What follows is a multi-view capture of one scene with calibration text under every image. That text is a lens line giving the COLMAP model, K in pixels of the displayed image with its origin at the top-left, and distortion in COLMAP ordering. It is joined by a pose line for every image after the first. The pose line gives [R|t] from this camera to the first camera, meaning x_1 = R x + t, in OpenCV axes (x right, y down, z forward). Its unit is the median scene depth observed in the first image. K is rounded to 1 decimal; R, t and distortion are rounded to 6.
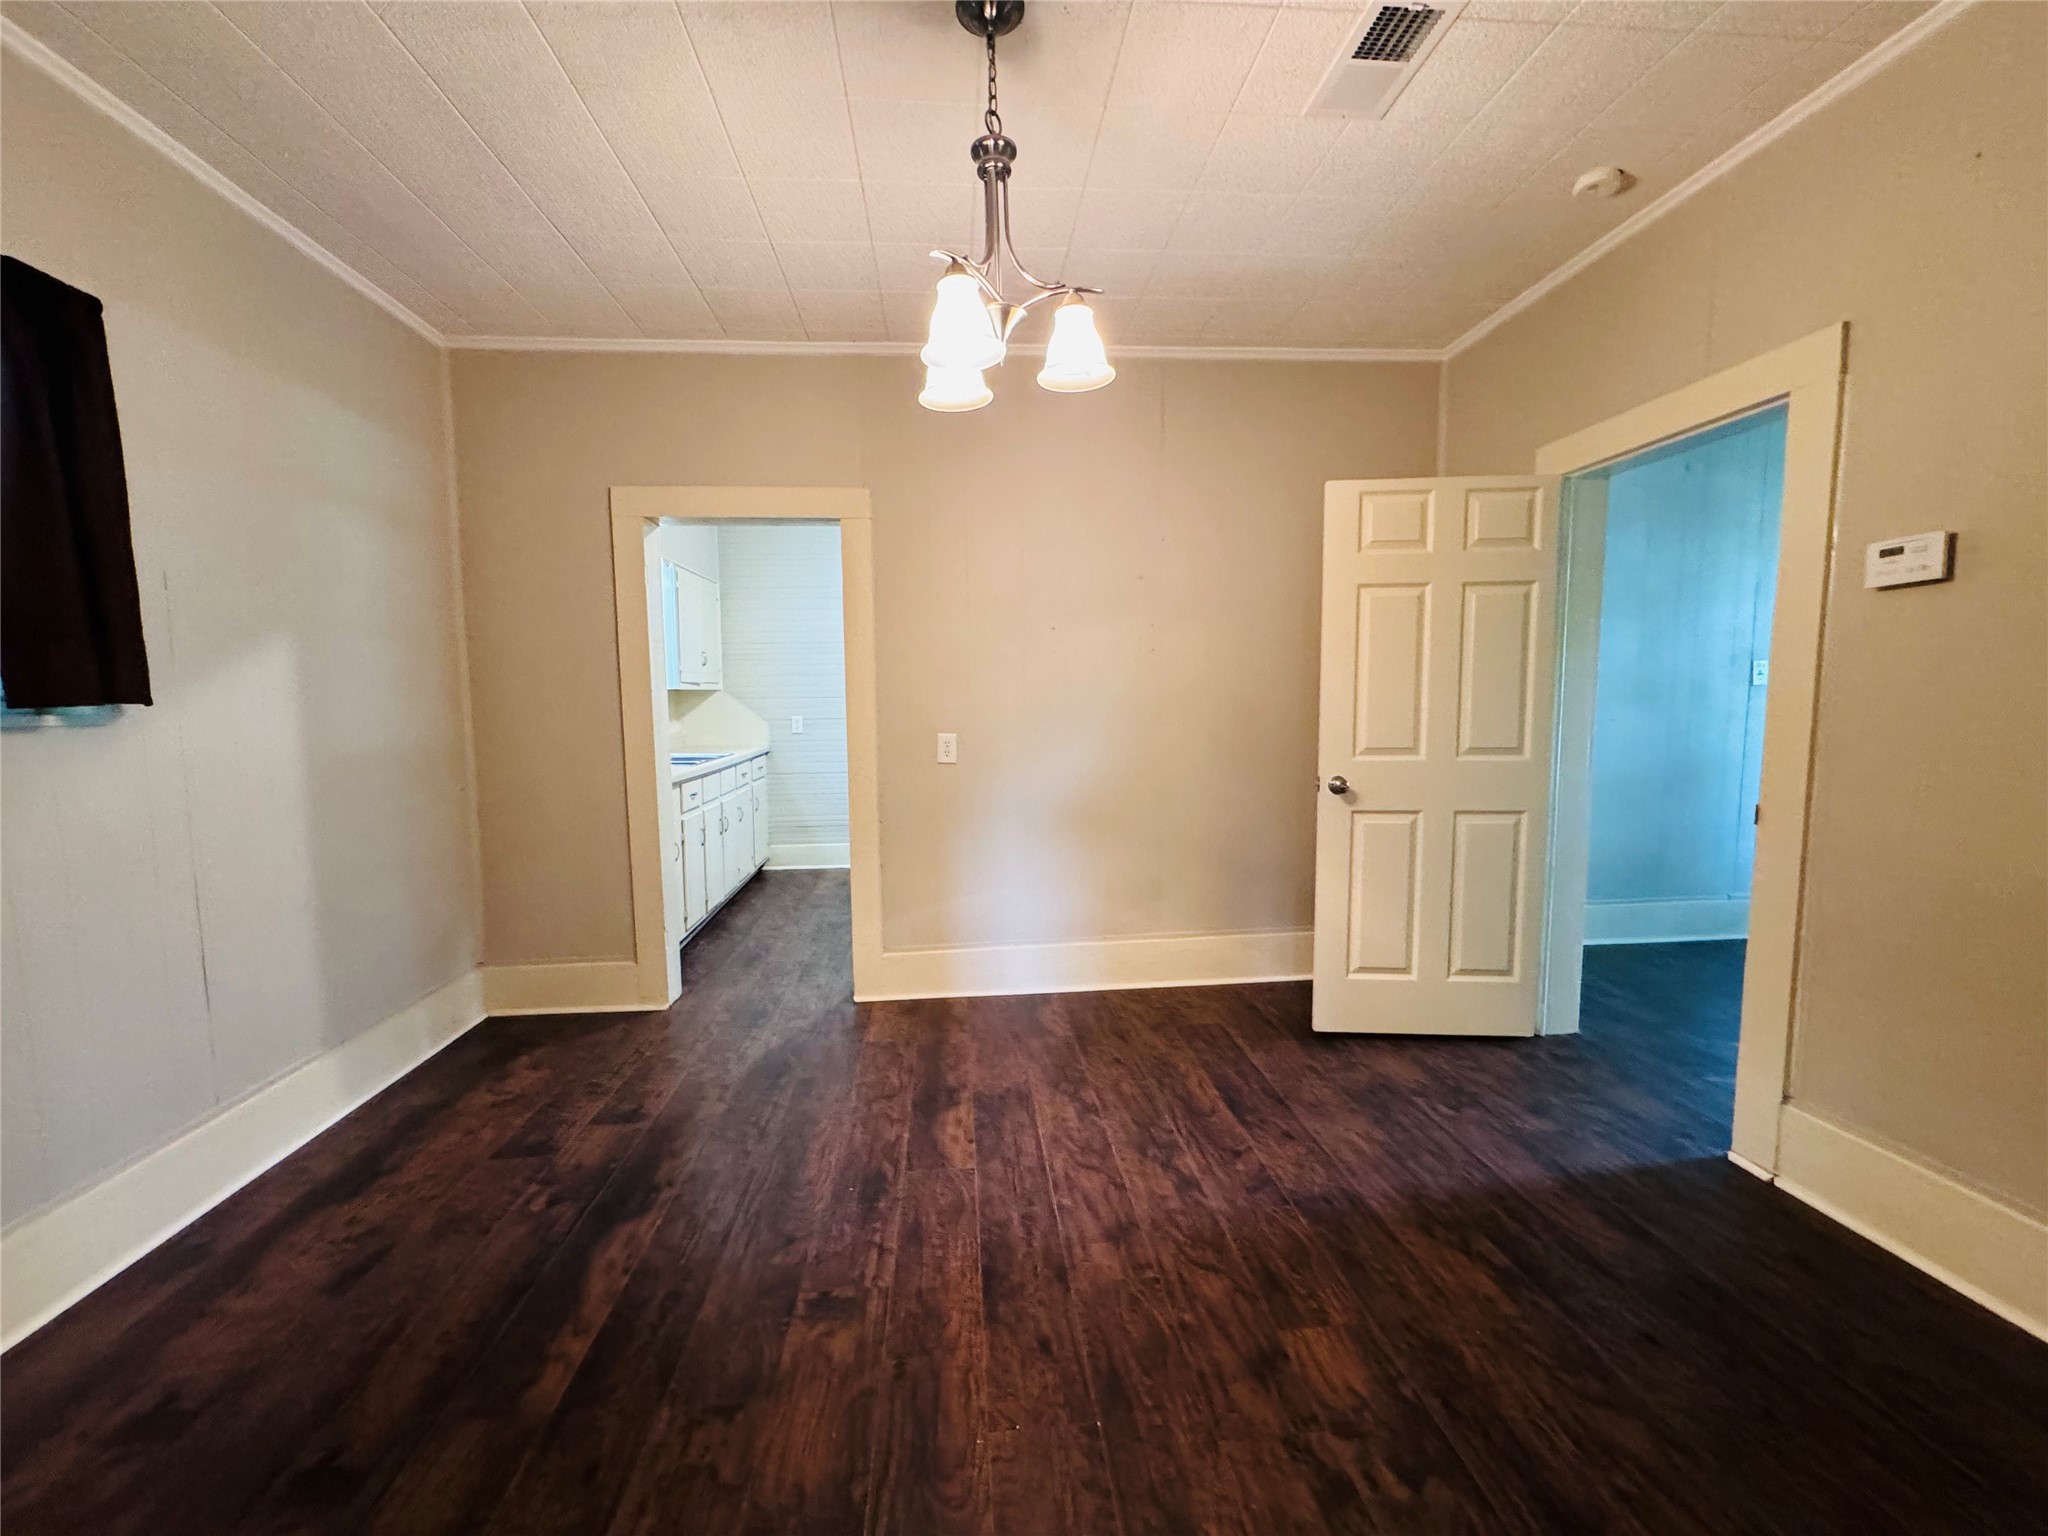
lens RADIAL K [[818.2, 0, 1022.5], [0, 818.2, 778.2], [0, 0, 1]] dist [0.002473, 0.000025]
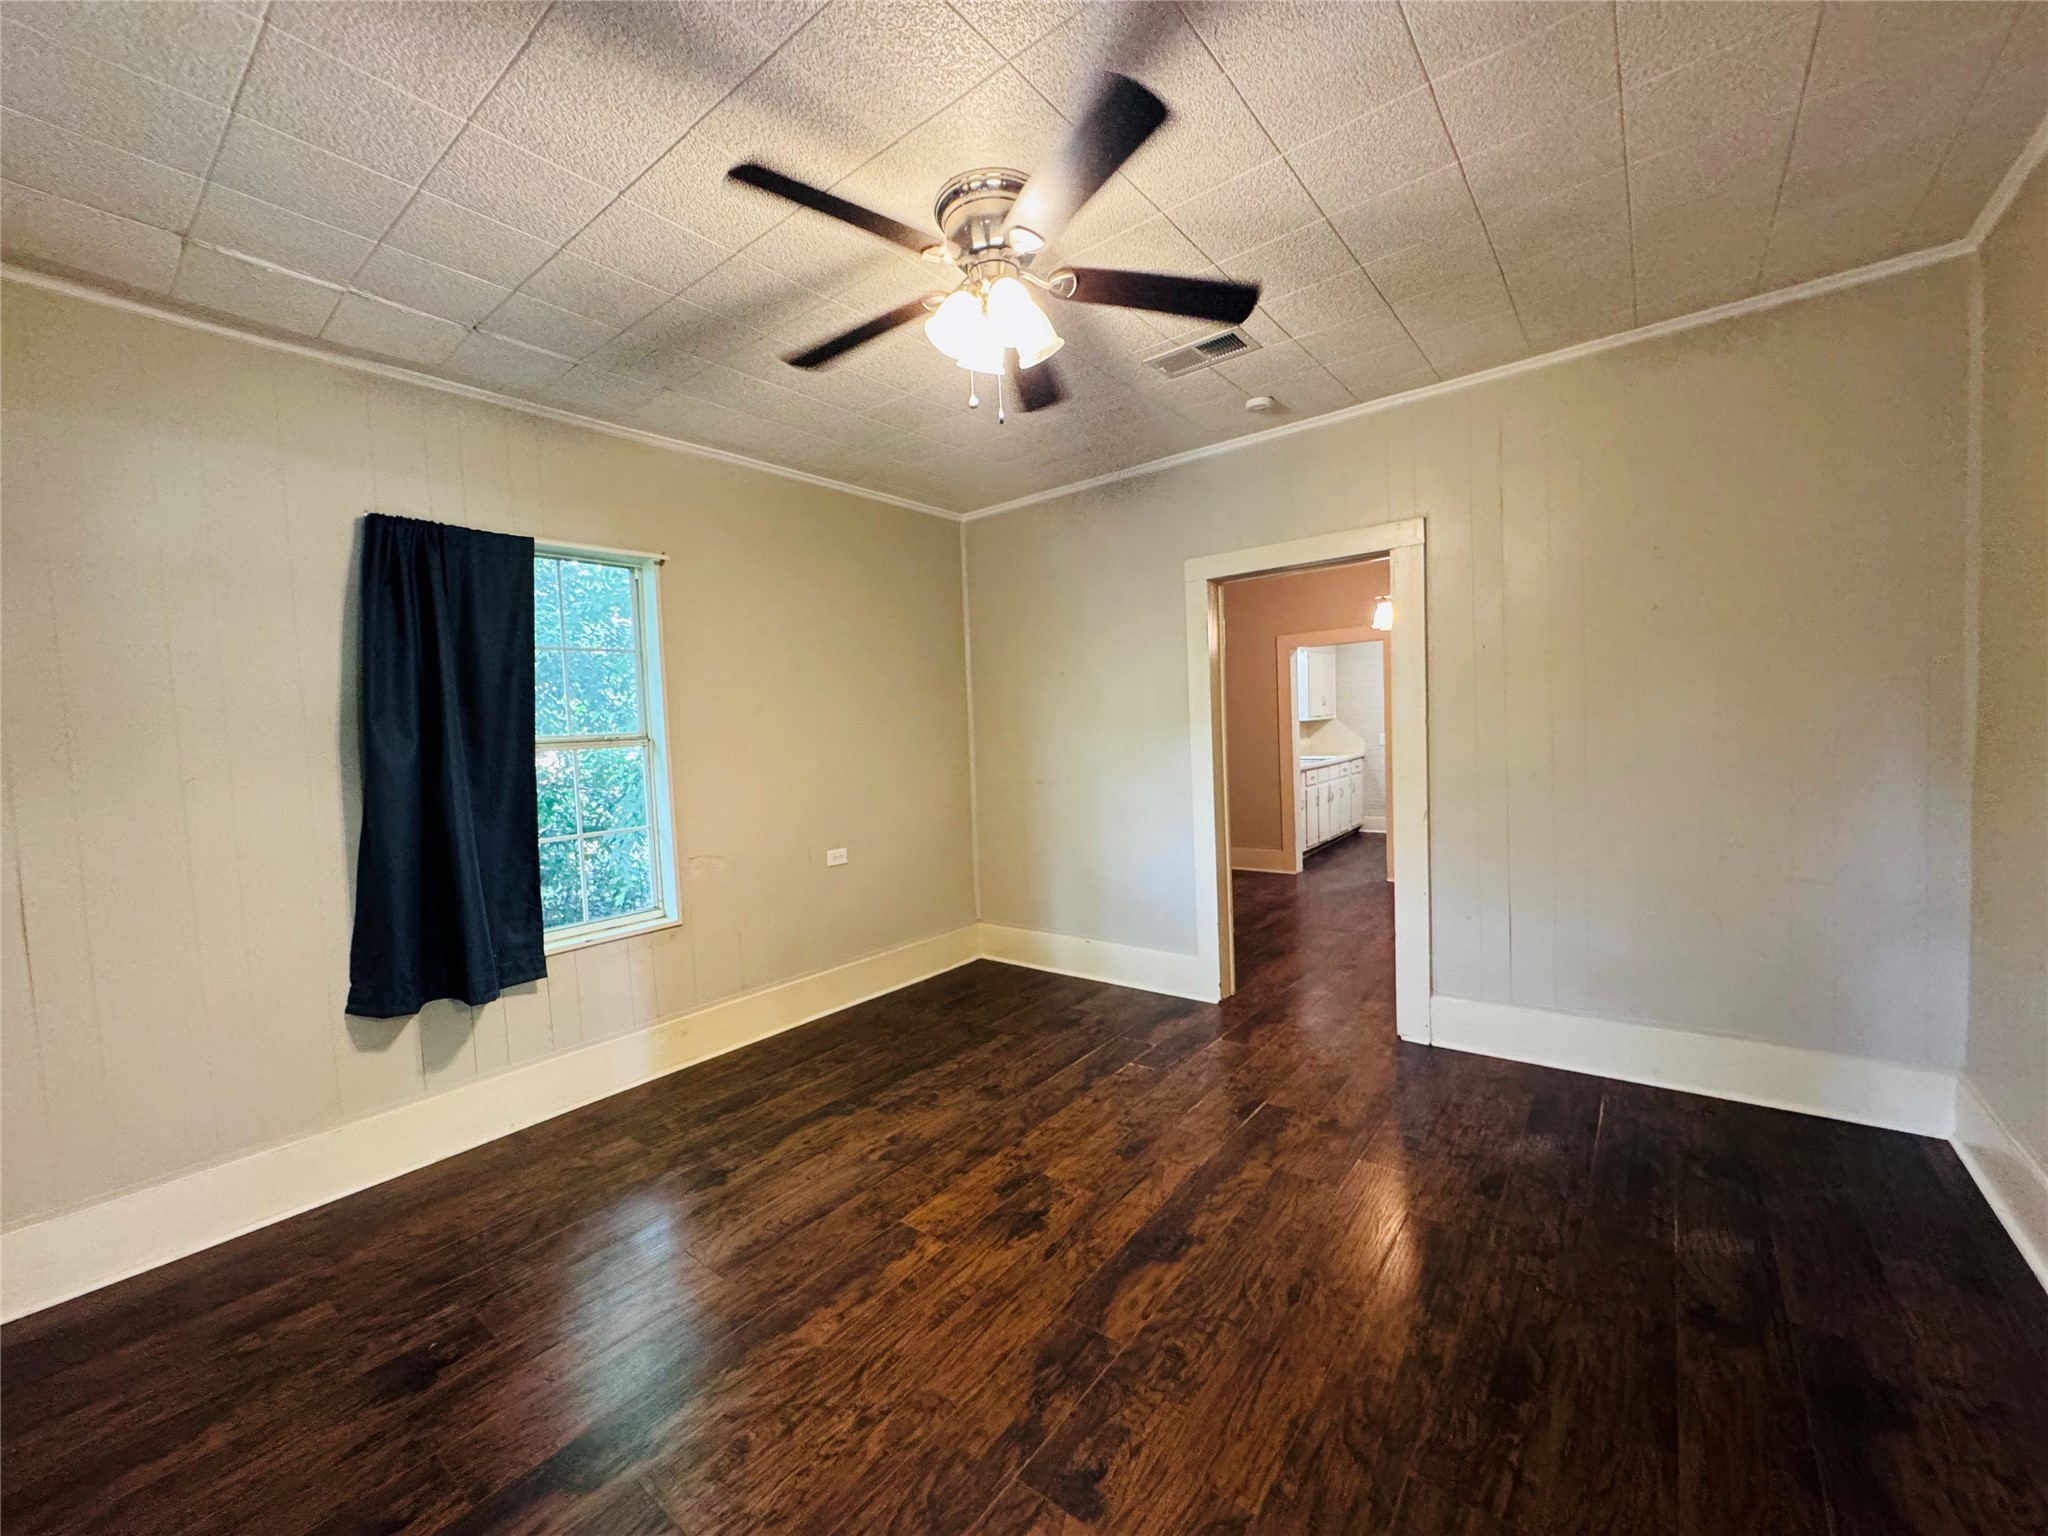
lens RADIAL K [[818.2, 0, 1016.0], [0, 818.2, 775.7], [0, 0, 1]] dist [0.002473, 0.000025]
pose [[0.729334, 0.024983, -0.683701, 0.974468], [-0.035093, 0.999384, -0.000916, 0.102231], [0.683257, 0.024661, 0.729761, -2.125569]]
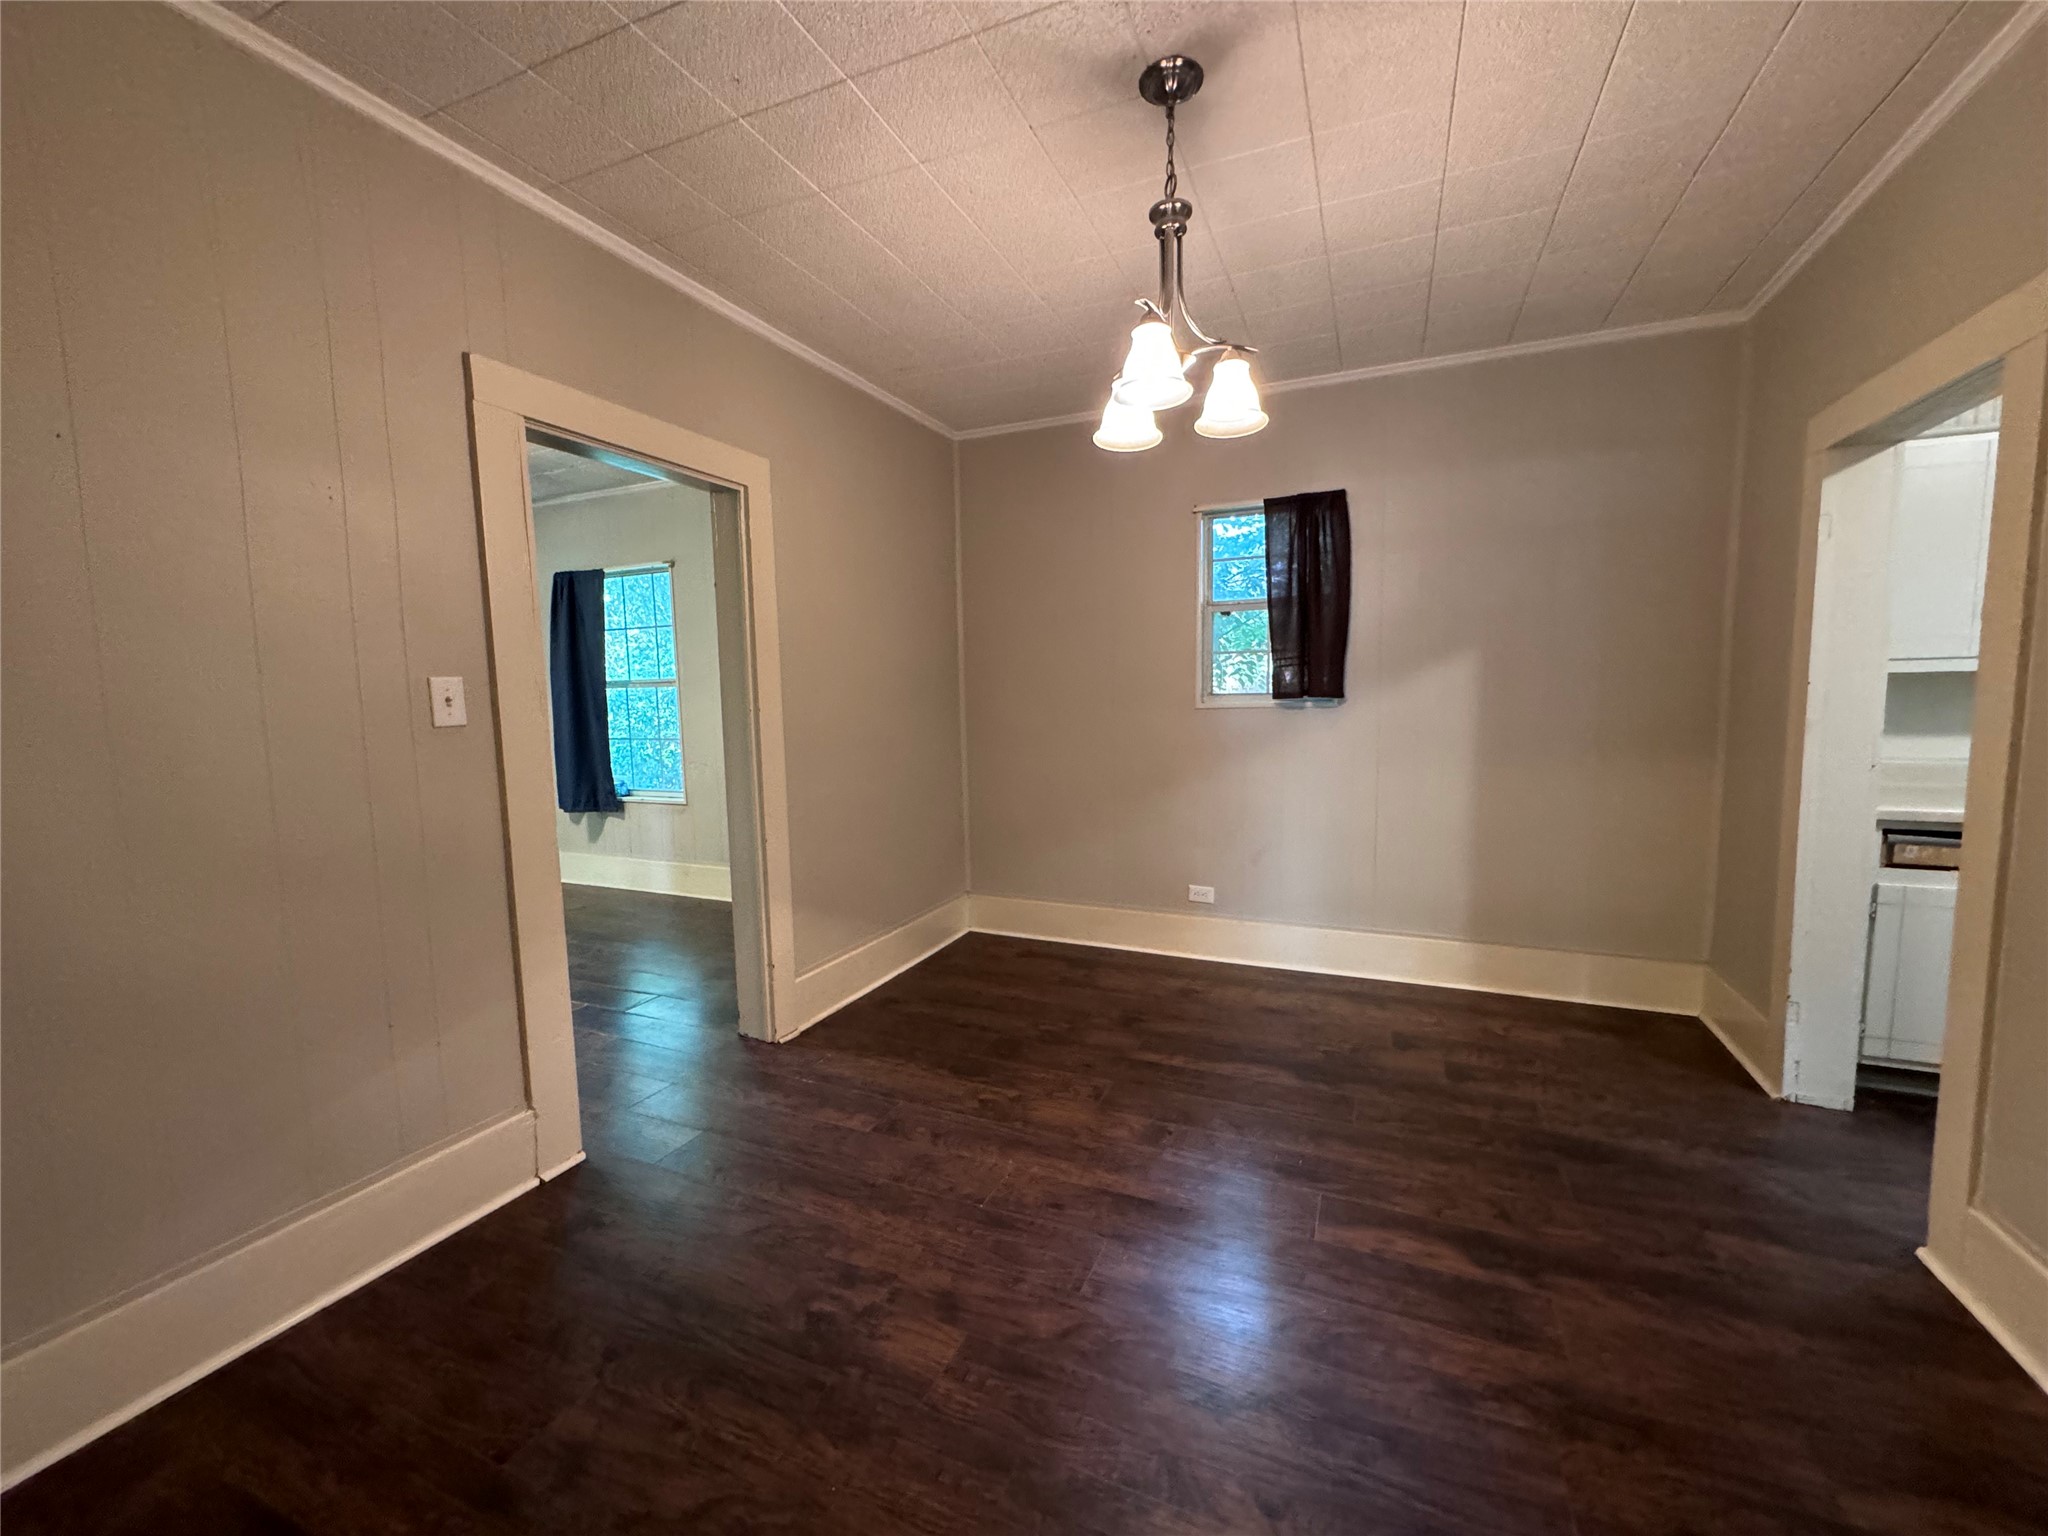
lens RADIAL K [[818.2, 0, 1023.0], [0, 818.2, 766.6], [0, 0, 1]] dist [0.002473, 0.000025]
pose [[-0.481935, 0.100767, -0.870394, 1.051711], [-0.062693, 0.986854, 0.148962, -0.184535], [0.873961, 0.126357, -0.469282, 1.379251]]
